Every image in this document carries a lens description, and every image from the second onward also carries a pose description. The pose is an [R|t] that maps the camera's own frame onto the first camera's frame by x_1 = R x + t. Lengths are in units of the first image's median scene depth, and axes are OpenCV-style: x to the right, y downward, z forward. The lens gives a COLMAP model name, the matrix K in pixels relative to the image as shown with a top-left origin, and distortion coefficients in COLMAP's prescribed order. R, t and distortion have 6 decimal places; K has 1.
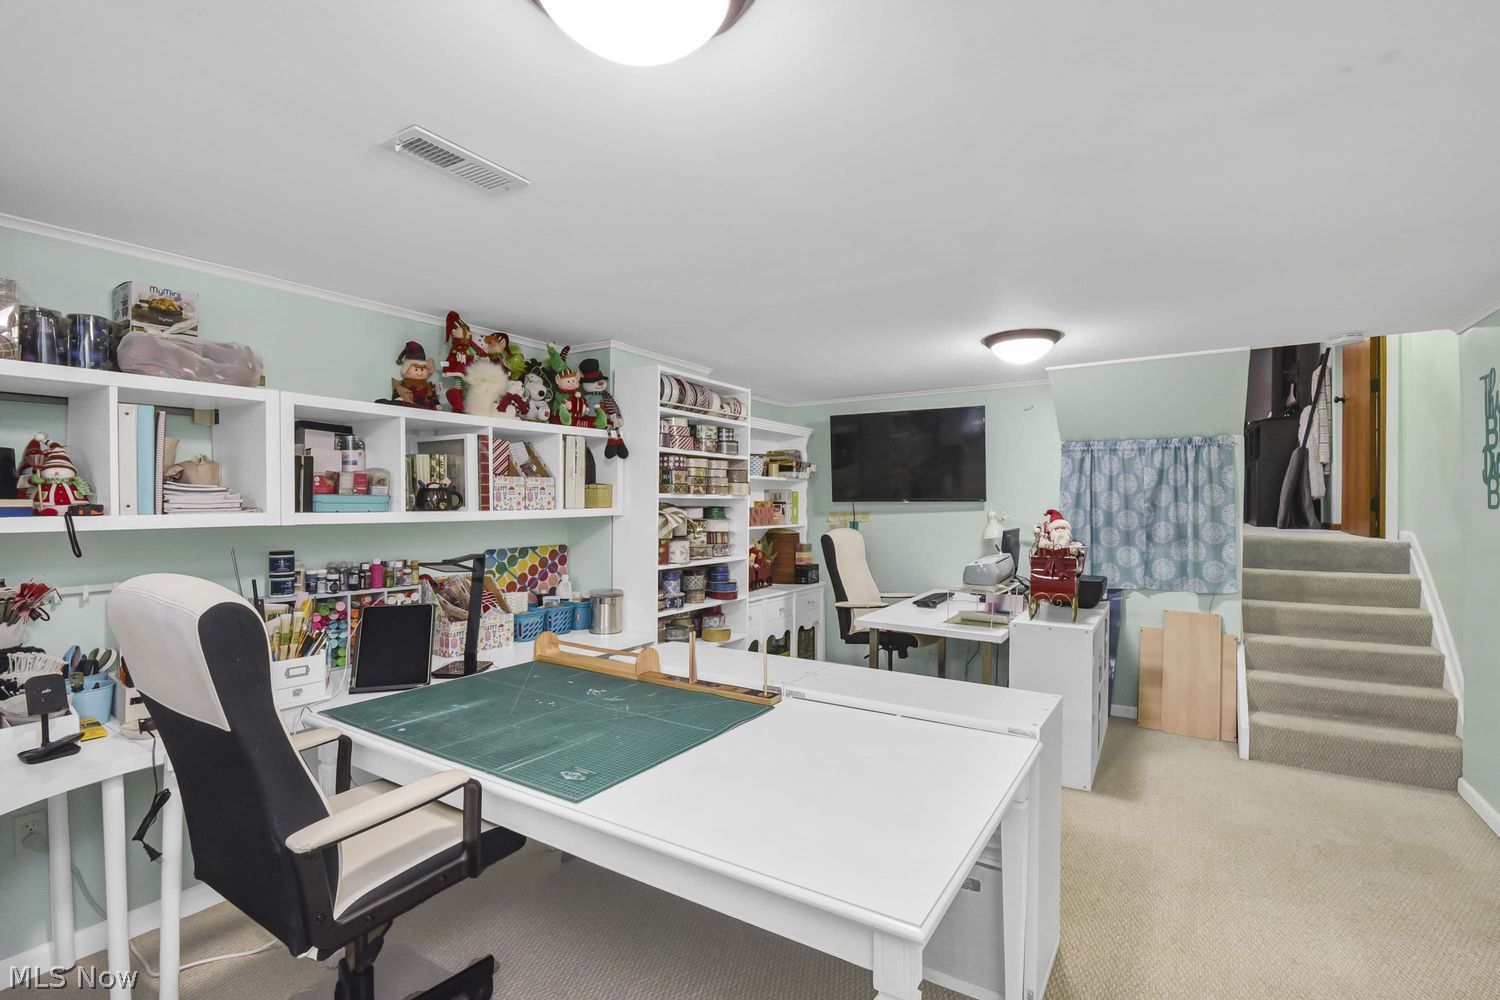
lens RADIAL K [[672.4, 0, 754.1], [0, 672.4, 494.9], [0, 0, 1]] dist [0.000856, -0.011297]
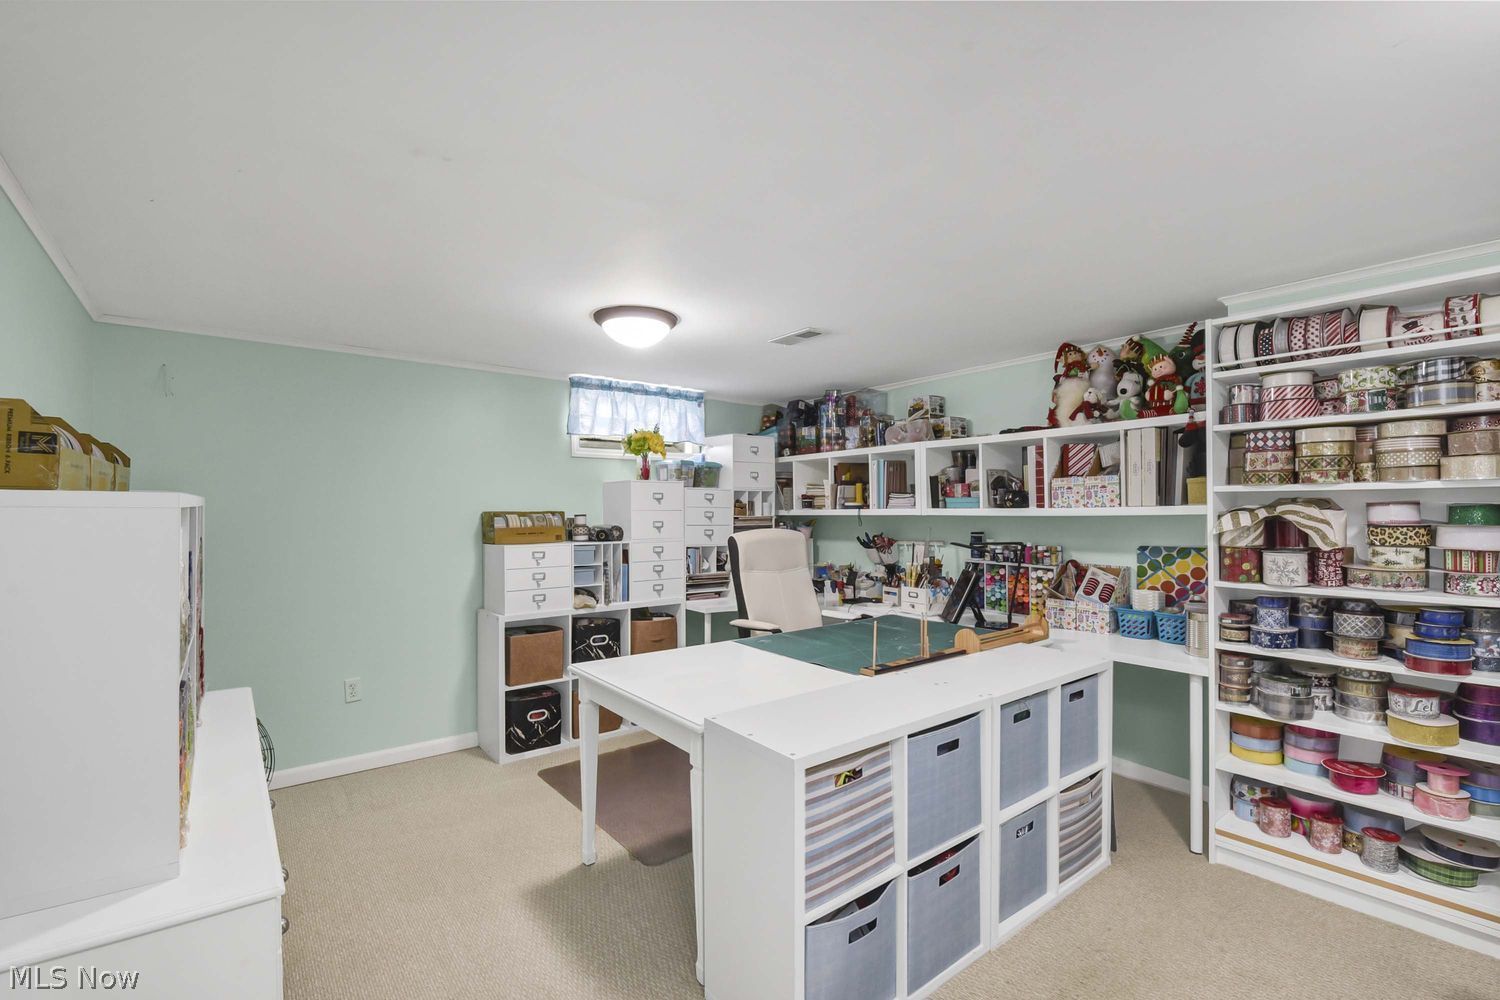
lens RADIAL K [[672.4, 0, 754.1], [0, 672.4, 494.9], [0, 0, 1]] dist [0.000856, -0.011297]
pose [[-0.344351, -0.014698, -0.938726, 0.887998], [0.019480, 0.999550, -0.022796, 0.017276], [0.938639, -0.026136, -0.343910, 0.907104]]
